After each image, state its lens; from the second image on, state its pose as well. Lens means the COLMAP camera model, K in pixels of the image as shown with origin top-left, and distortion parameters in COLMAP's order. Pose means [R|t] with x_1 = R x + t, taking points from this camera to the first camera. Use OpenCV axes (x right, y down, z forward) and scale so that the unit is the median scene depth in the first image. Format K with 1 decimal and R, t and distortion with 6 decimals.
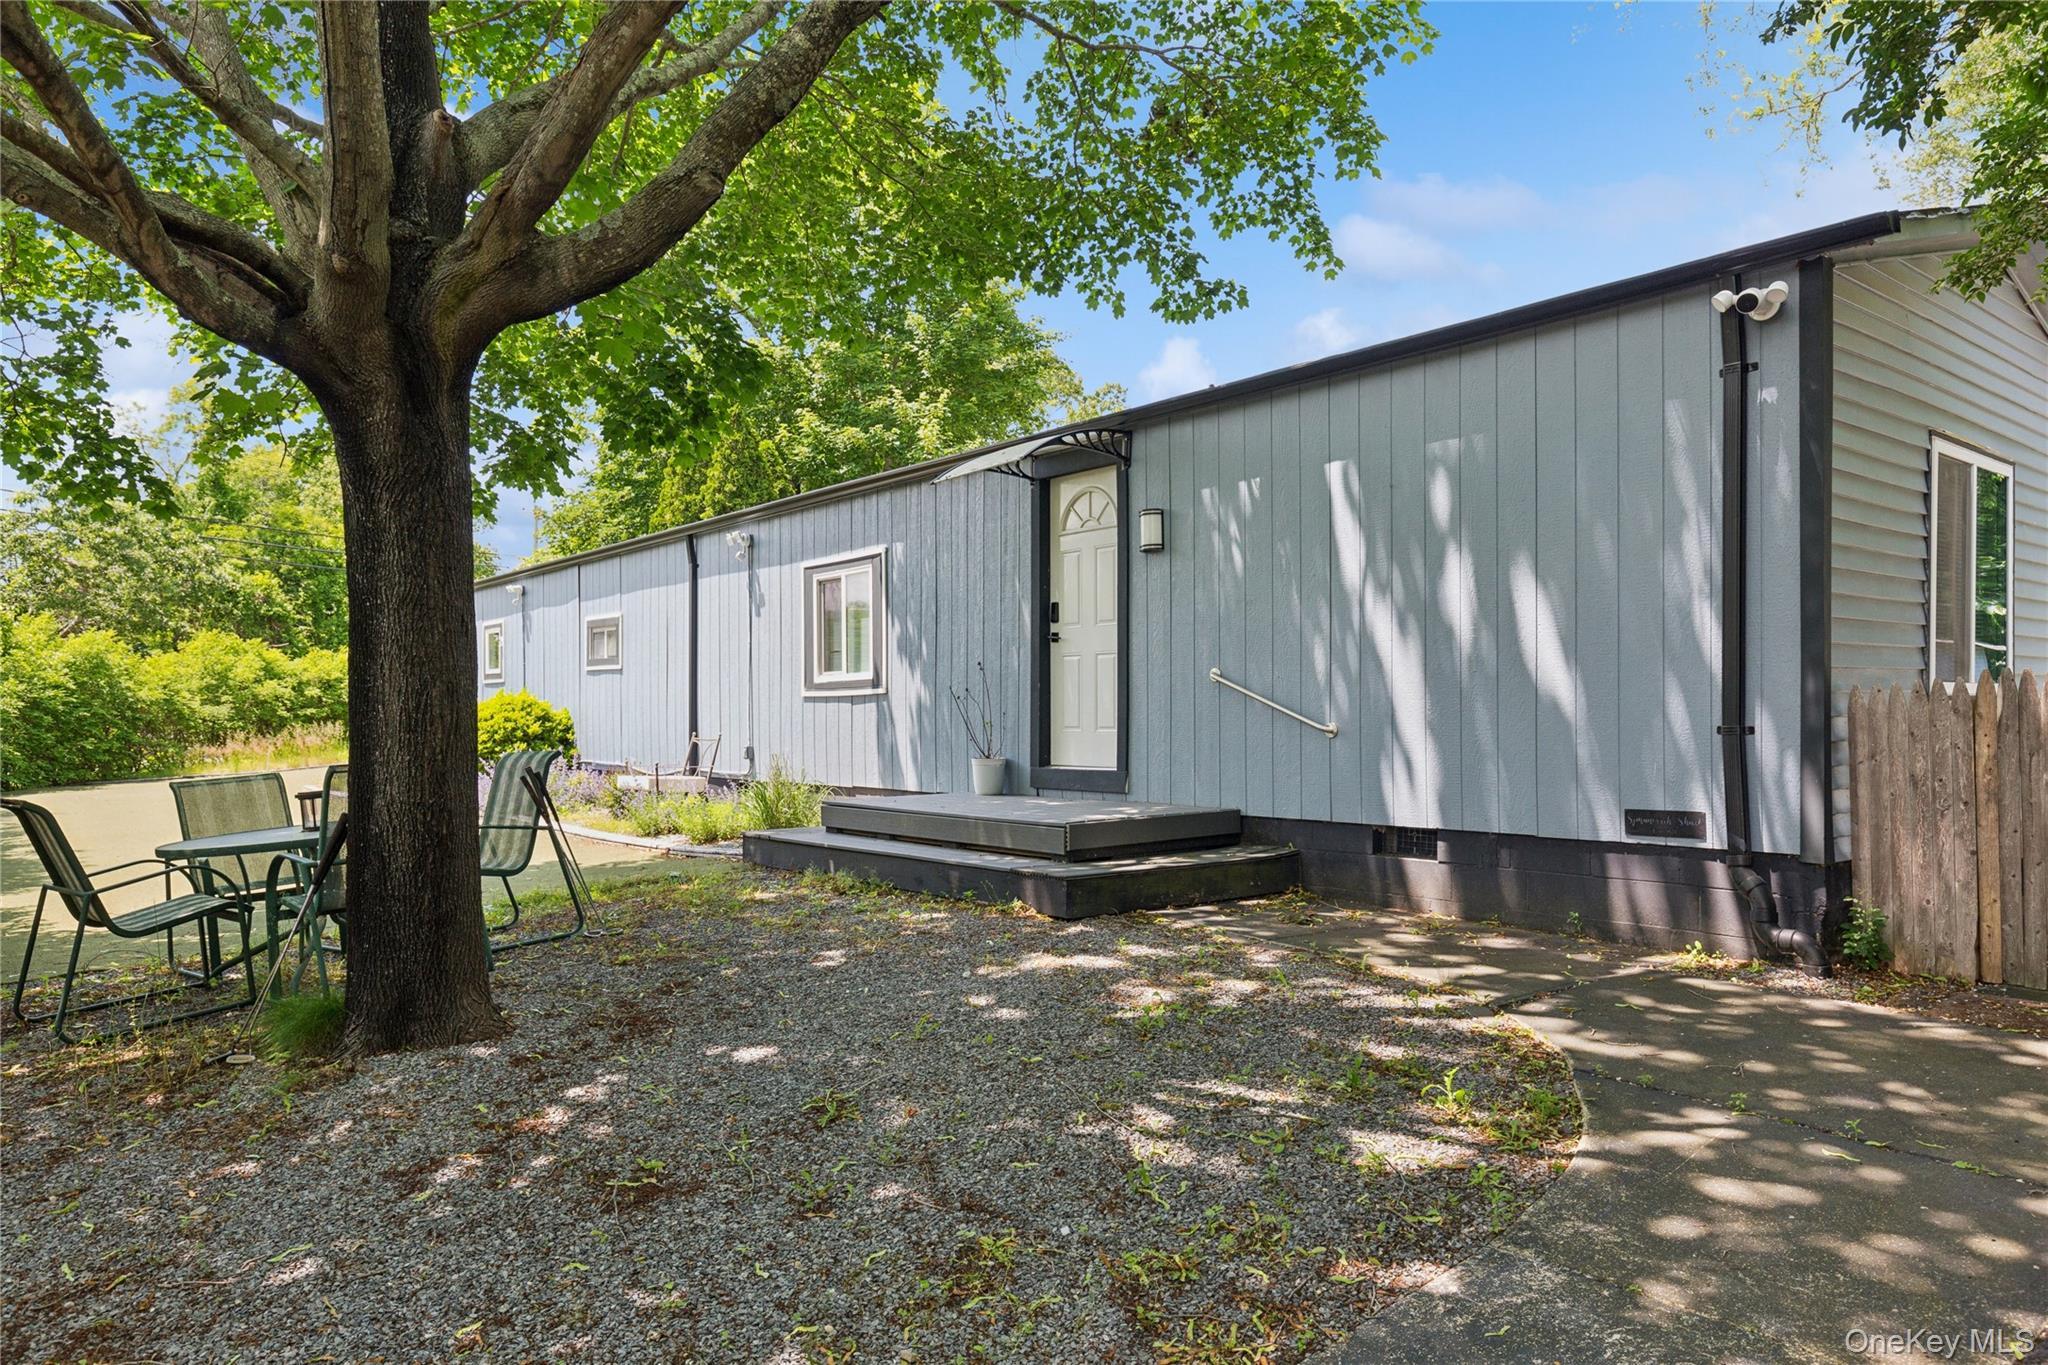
lens RADIAL K [[1367.7, 0, 1024.5], [0, 1367.7, 718.7], [0, 0, 1]] dist [0.006237, 0.002993]
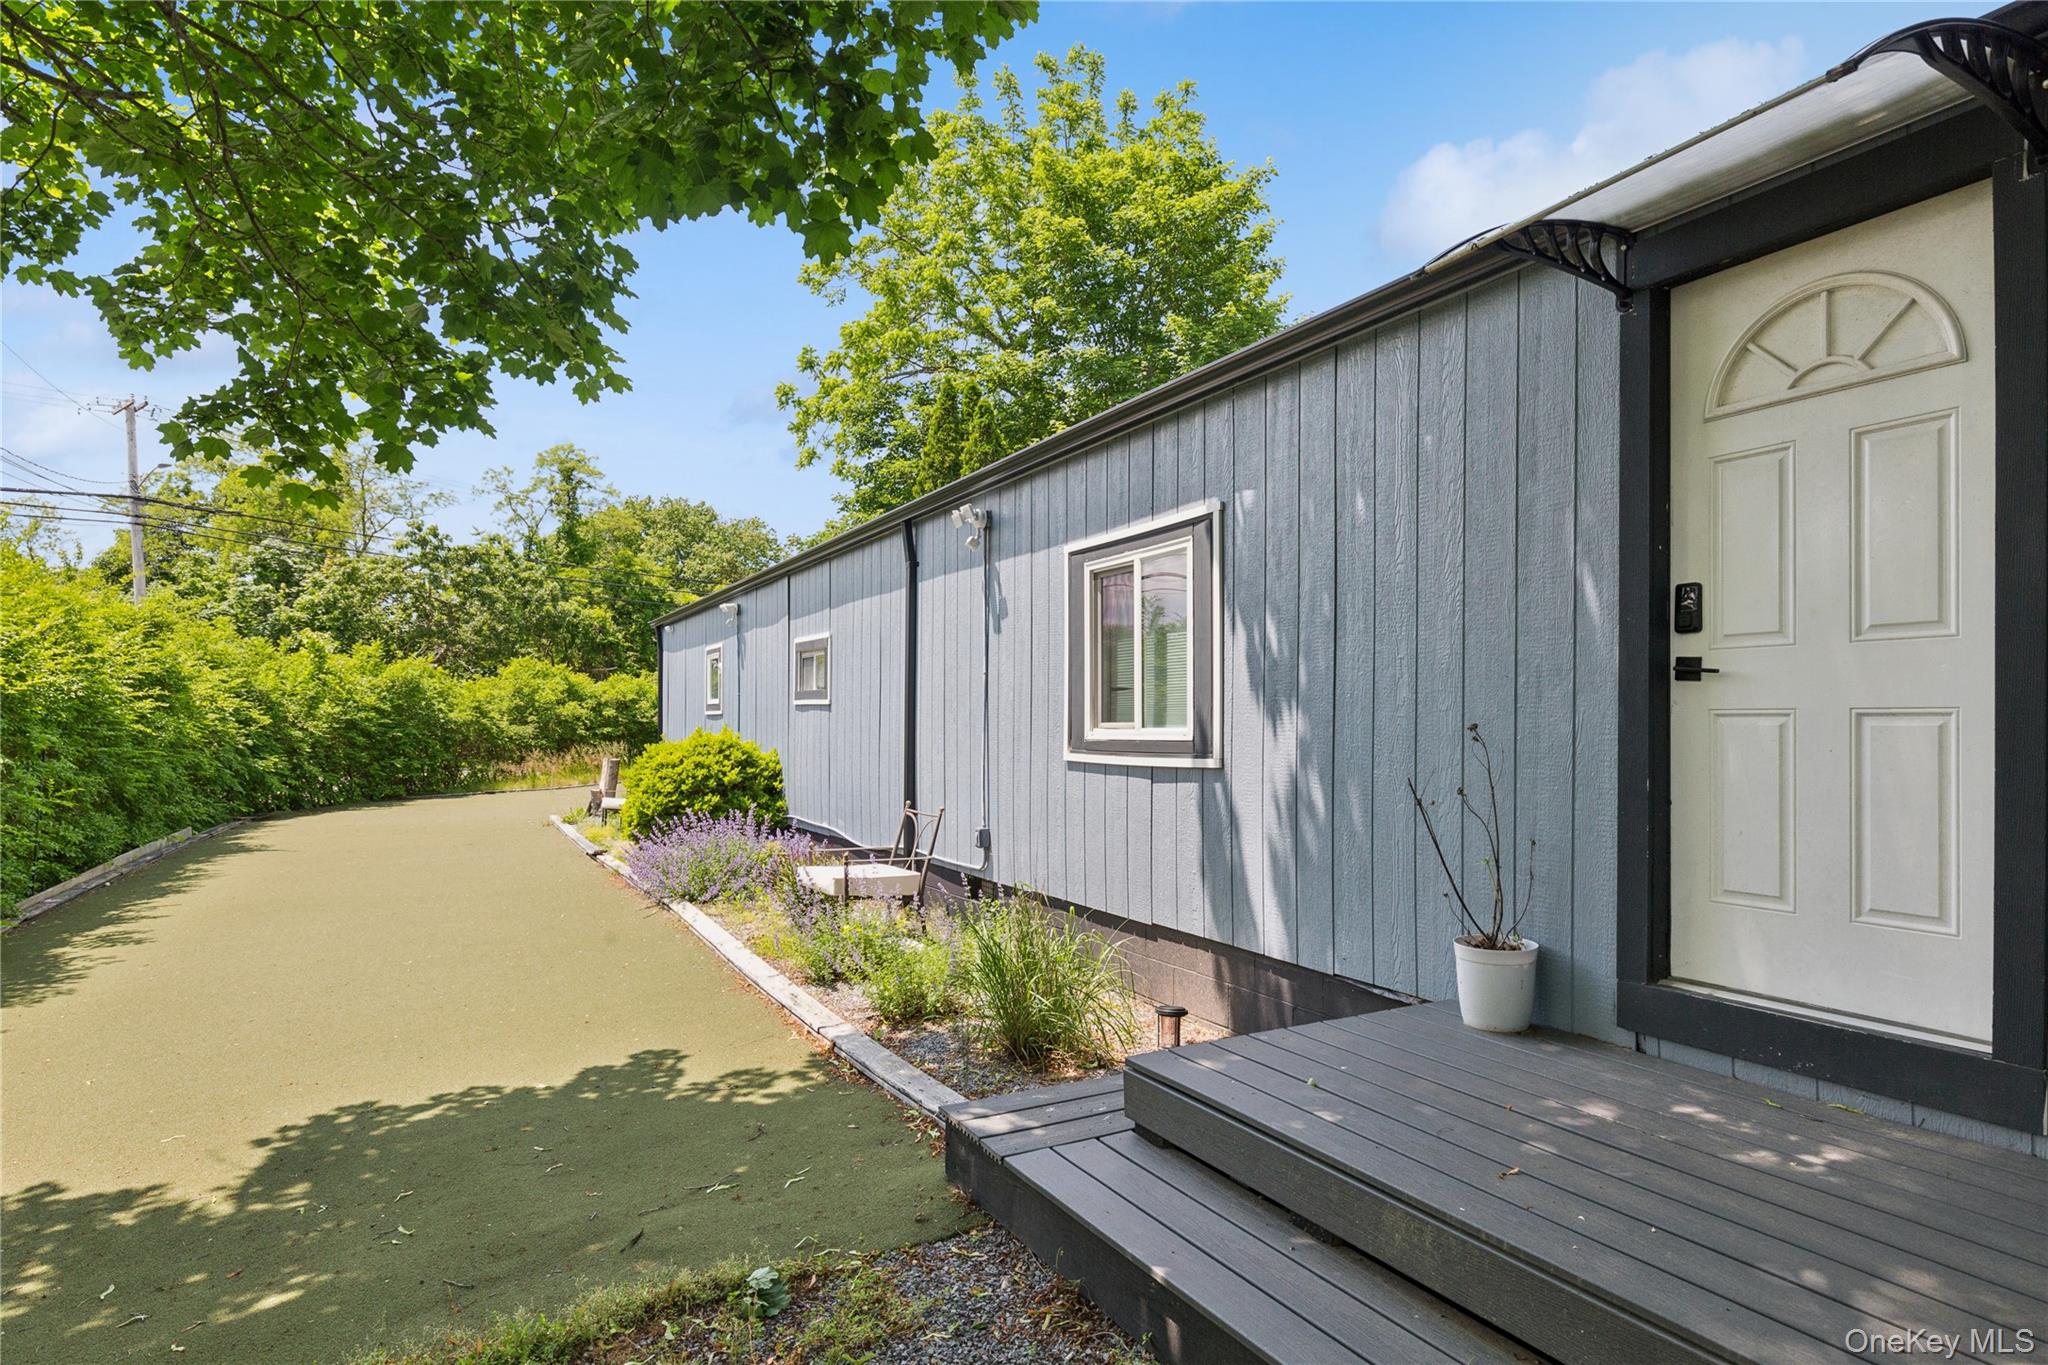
lens RADIAL K [[1120.2, 0, 1009.7], [0, 1120.2, 729.5], [0, 0, 1]] dist [-0.001864, -0.003323]
pose [[0.981085, 0.008764, -0.193378, -0.068764], [-0.008141, 0.999959, 0.004019, -0.024950], [0.193405, -0.002369, 0.981116, 0.384686]]
